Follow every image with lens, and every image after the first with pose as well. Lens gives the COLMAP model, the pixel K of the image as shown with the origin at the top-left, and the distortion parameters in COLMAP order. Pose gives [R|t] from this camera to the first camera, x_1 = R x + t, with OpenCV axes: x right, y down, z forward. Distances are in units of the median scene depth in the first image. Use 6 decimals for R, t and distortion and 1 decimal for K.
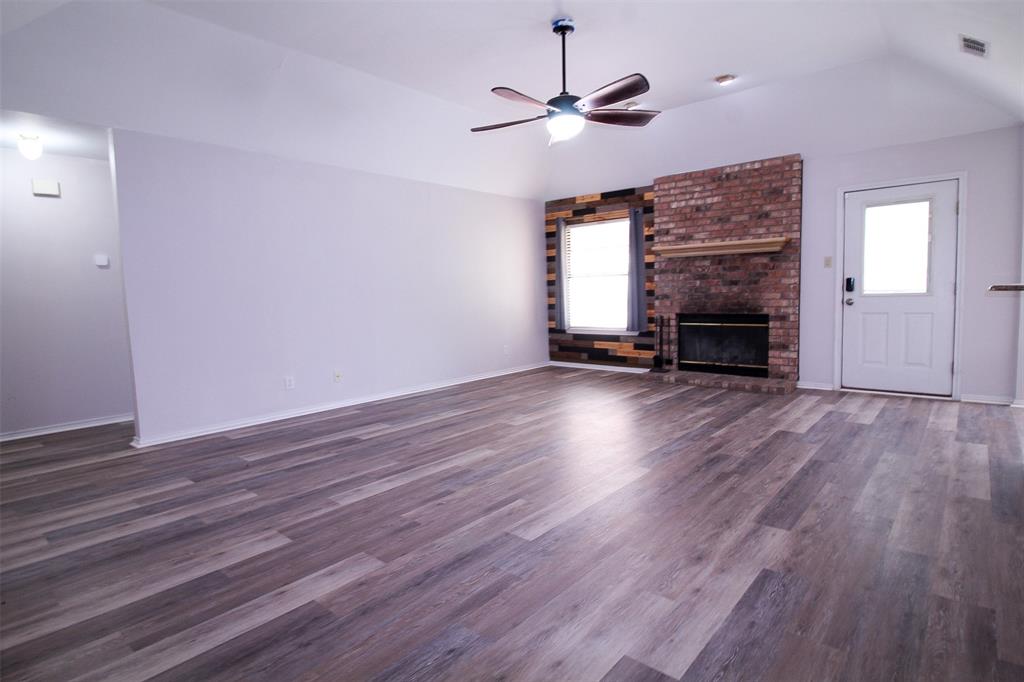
lens RADIAL K [[537.6, 0, 511.1], [0, 537.6, 333.8], [0, 0, 1]] dist [0.001532, -0.010928]
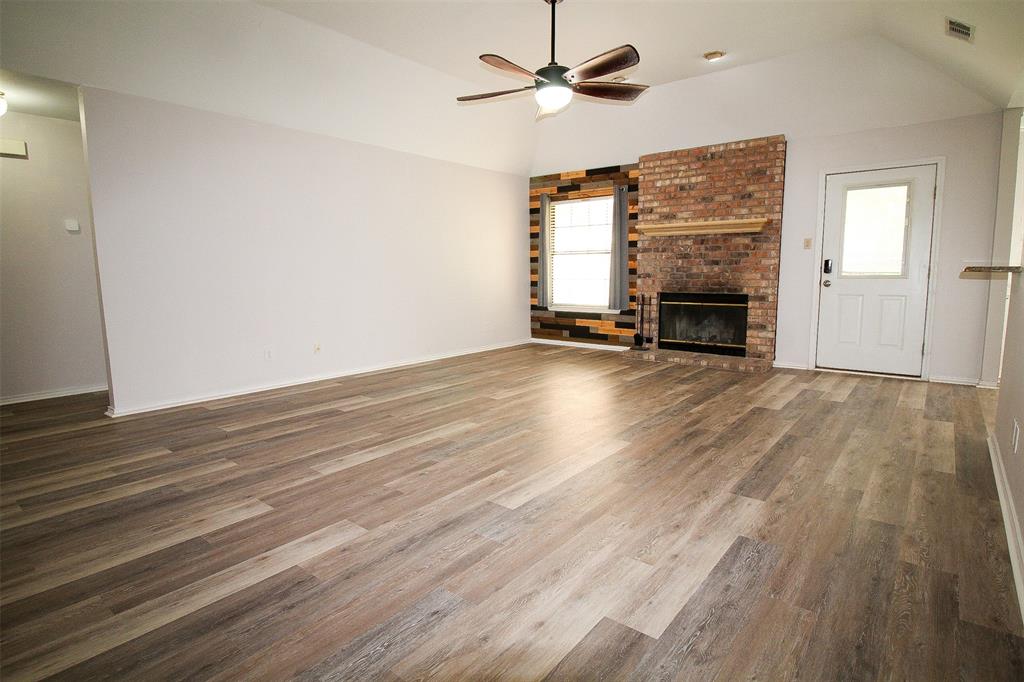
lens RADIAL K [[537.6, 0, 510.3], [0, 537.6, 332.8], [0, 0, 1]] dist [0.001532, -0.010928]
pose [[0.999255, 0.015810, 0.035213, -0.006201], [-0.017109, 0.999172, 0.036907, 0.009937], [-0.034600, -0.037482, 0.998698, 0.000644]]
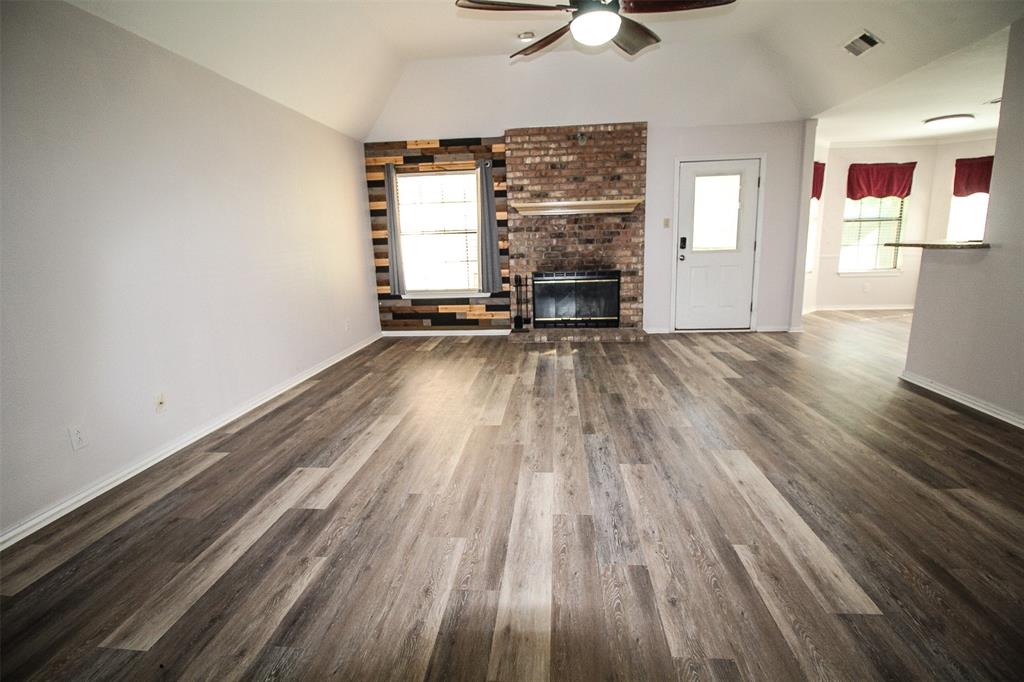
lens RADIAL K [[474.9, 0, 512.8], [0, 474.9, 334.1], [0, 0, 1]] dist [-0.007848, -0.006358]
pose [[0.810336, -0.111983, 0.575165, -0.434148], [0.055326, 0.991806, 0.115153, -0.048895], [-0.583347, -0.061491, 0.809892, 0.527713]]
